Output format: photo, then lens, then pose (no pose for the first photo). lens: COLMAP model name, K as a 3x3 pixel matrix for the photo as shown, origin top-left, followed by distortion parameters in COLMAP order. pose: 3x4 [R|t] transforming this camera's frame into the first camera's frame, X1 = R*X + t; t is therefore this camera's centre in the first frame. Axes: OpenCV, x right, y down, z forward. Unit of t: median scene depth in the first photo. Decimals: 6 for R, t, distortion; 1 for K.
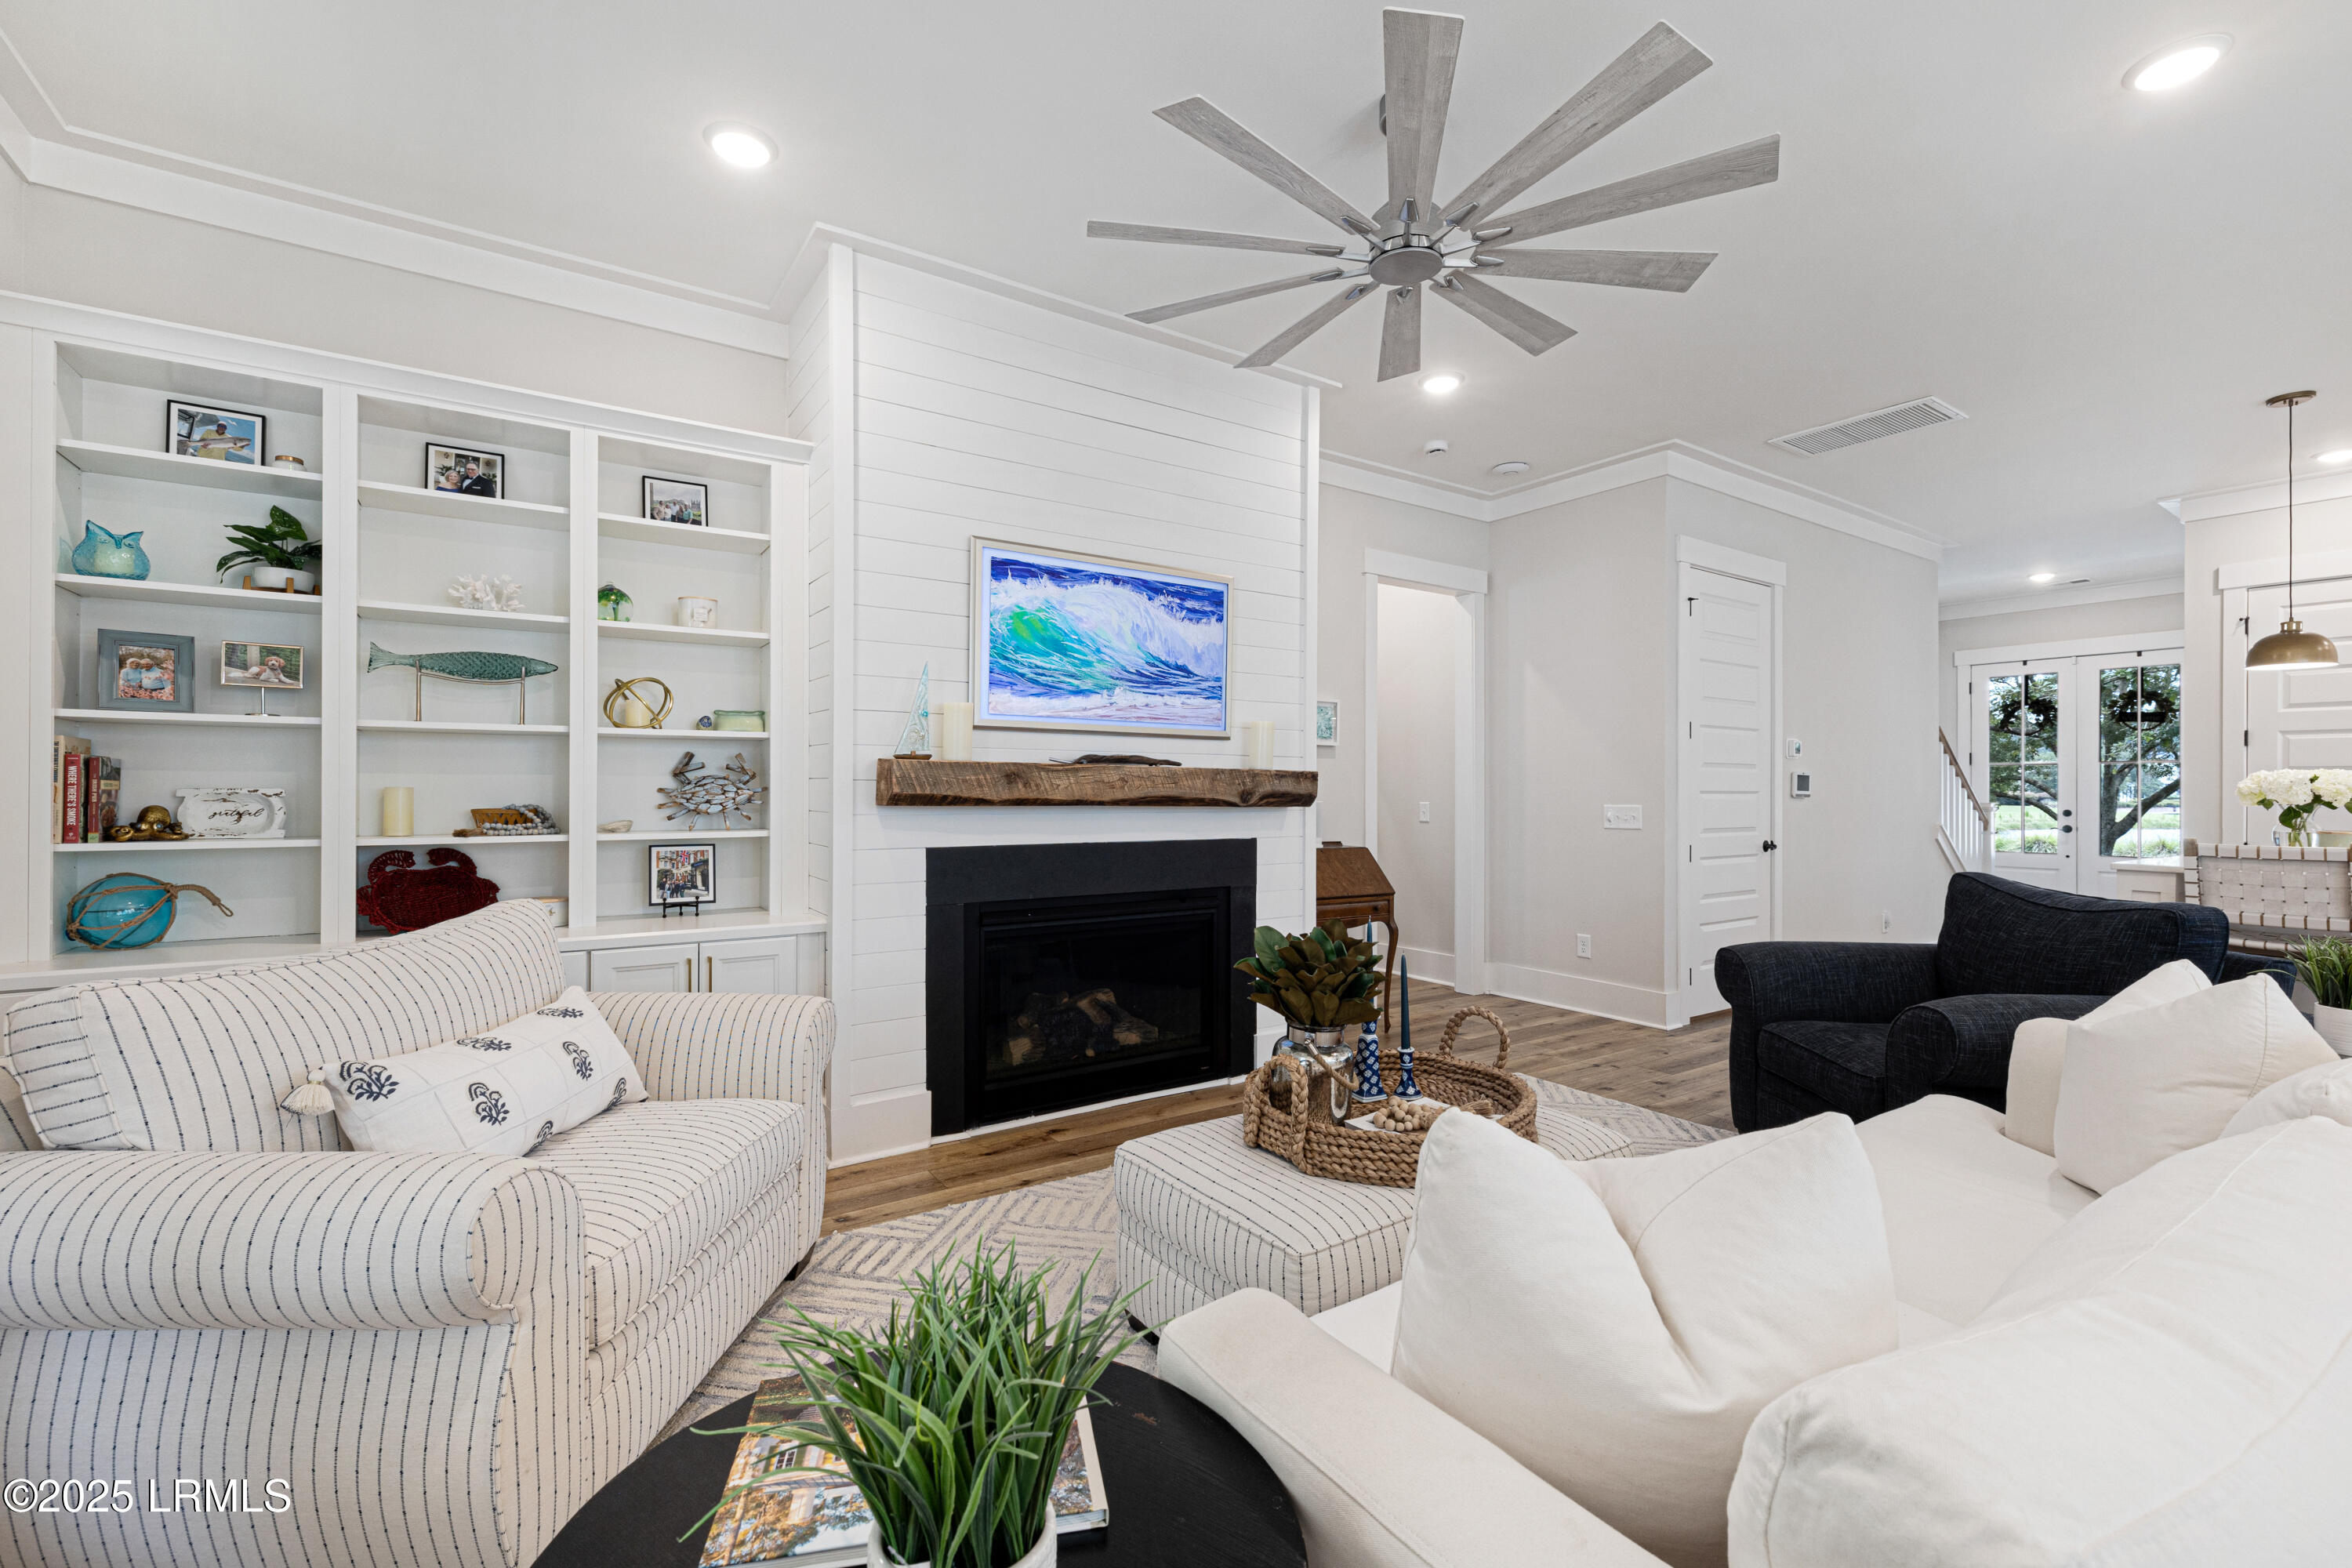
lens RADIAL K [[1003.3, 0, 1161.6], [0, 1003.3, 785.6], [0, 0, 1]] dist [-0.001976, 0.000287]
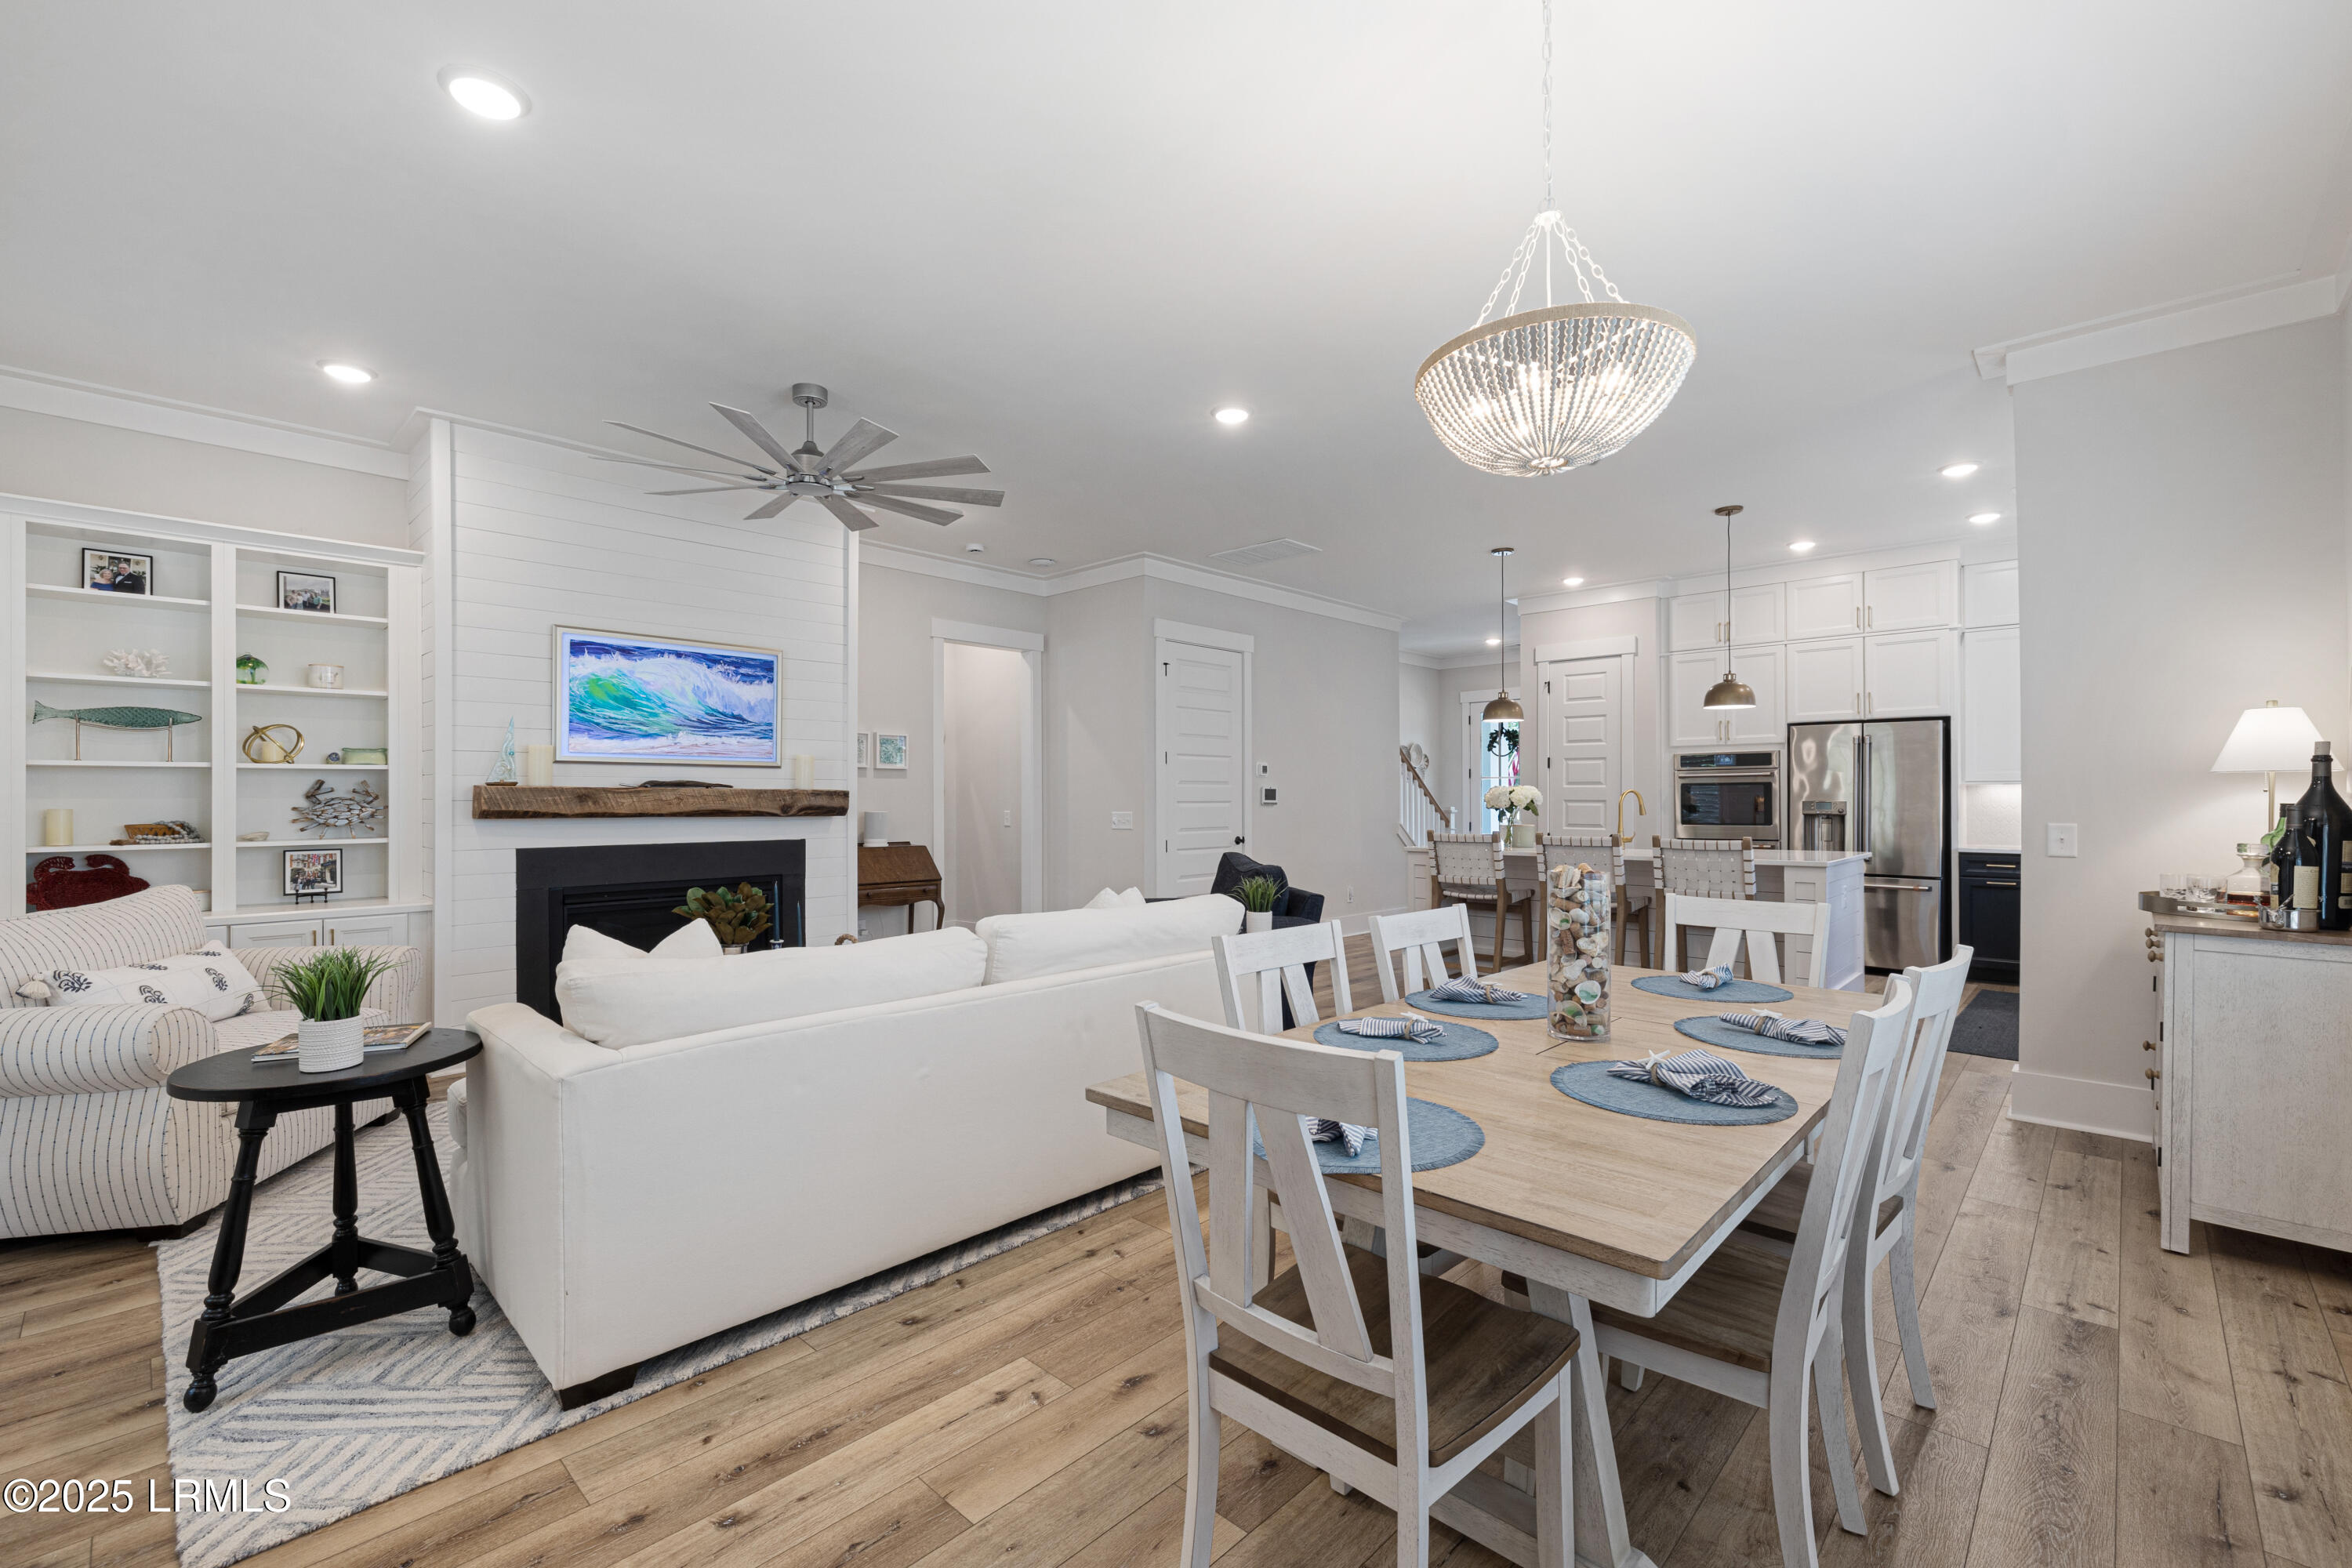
lens RADIAL K [[1003.3, 0, 1169.5], [0, 1003.3, 791.4], [0, 0, 1]] dist [-0.001976, 0.000287]
pose [[0.974802, -0.004888, 0.223020, 0.338343], [0.005165, 0.999986, -0.000659, -0.011733], [-0.223013, 0.001794, 0.974814, -0.557422]]
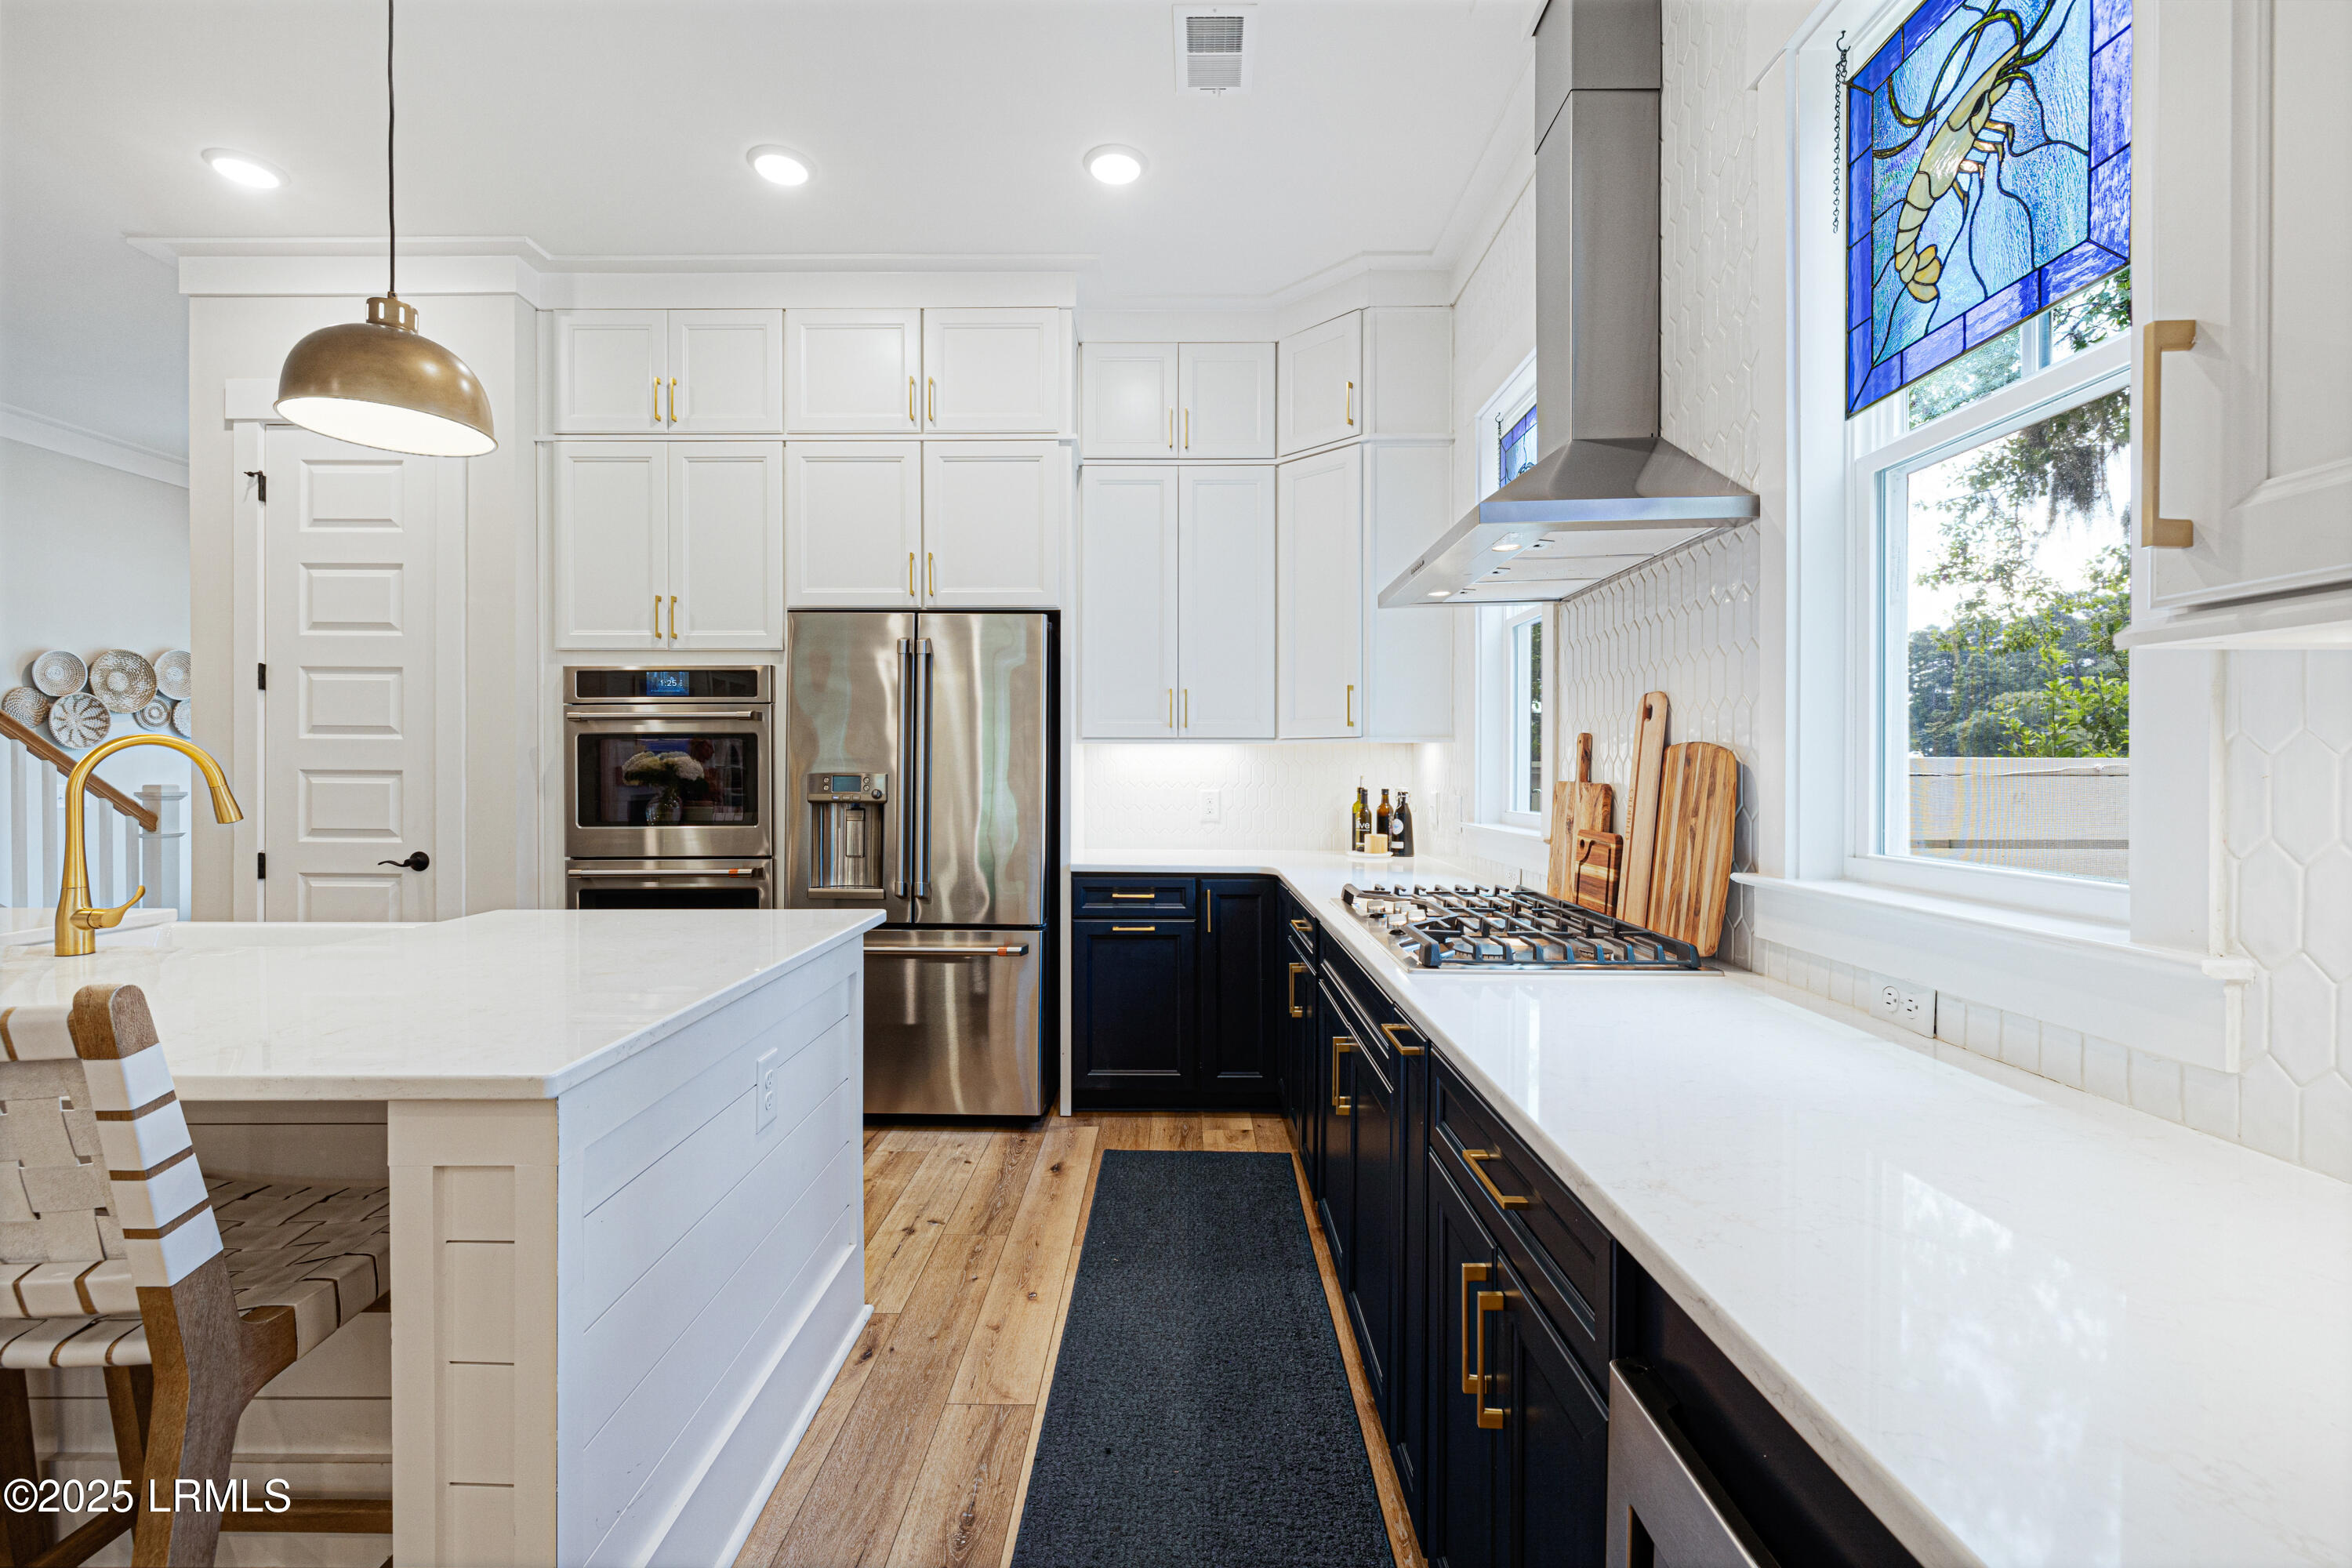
lens RADIAL K [[1003.3, 0, 1155.5], [0, 1003.3, 779.5], [0, 0, 1]] dist [-0.001976, 0.000287]
pose [[0.556154, -0.014717, 0.830949, 1.495443], [-0.003997, 0.999784, 0.020382, -0.000824], [-0.831070, -0.014657, 0.555975, 0.383569]]
